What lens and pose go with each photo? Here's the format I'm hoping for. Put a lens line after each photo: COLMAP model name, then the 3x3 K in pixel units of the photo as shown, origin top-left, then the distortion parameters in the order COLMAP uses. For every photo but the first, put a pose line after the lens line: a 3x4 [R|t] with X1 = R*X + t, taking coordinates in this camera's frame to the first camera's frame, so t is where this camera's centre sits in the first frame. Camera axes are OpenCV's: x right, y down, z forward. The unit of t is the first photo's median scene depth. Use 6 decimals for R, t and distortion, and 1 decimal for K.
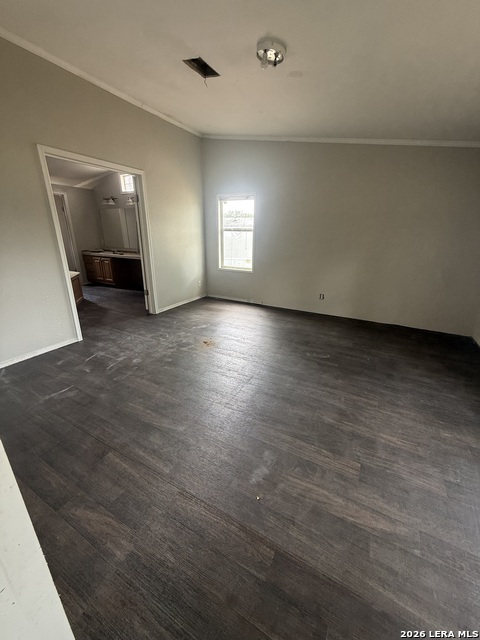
lens RADIAL K [[253.5, 0, 240.0], [0, 253.5, 320.0], [0, 0, 1]] dist [-0.001883, -0.000380]
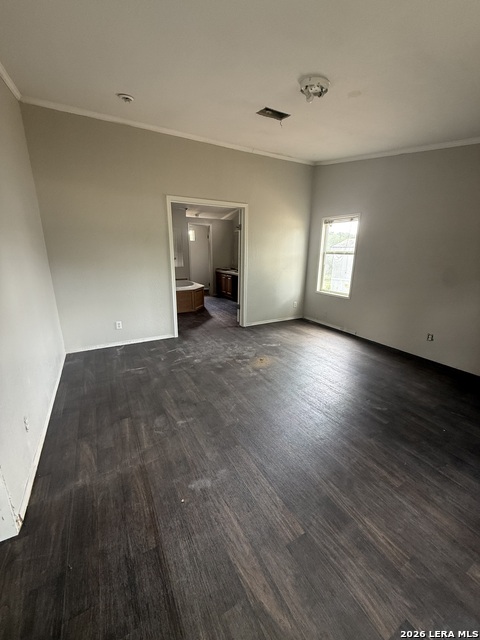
lens RADIAL K [[253.5, 0, 240.0], [0, 253.5, 320.0], [0, 0, 1]] dist [-0.001883, -0.000380]
pose [[0.844128, 0.138087, -0.518054, 0.258227], [-0.176150, 0.984053, -0.024725, -0.025615], [0.506379, 0.112126, 0.854990, 0.040179]]
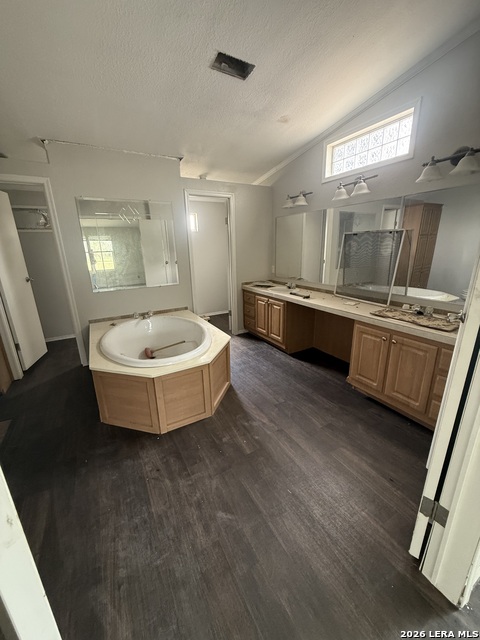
lens RADIAL K [[253.5, 0, 240.0], [0, 253.5, 320.0], [0, 0, 1]] dist [-0.001883, -0.000380]
pose [[0.844655, 0.120974, -0.521463, -0.471654], [-0.148170, 0.988905, -0.010586, -0.290288], [0.514397, 0.086206, 0.853208, 0.758841]]
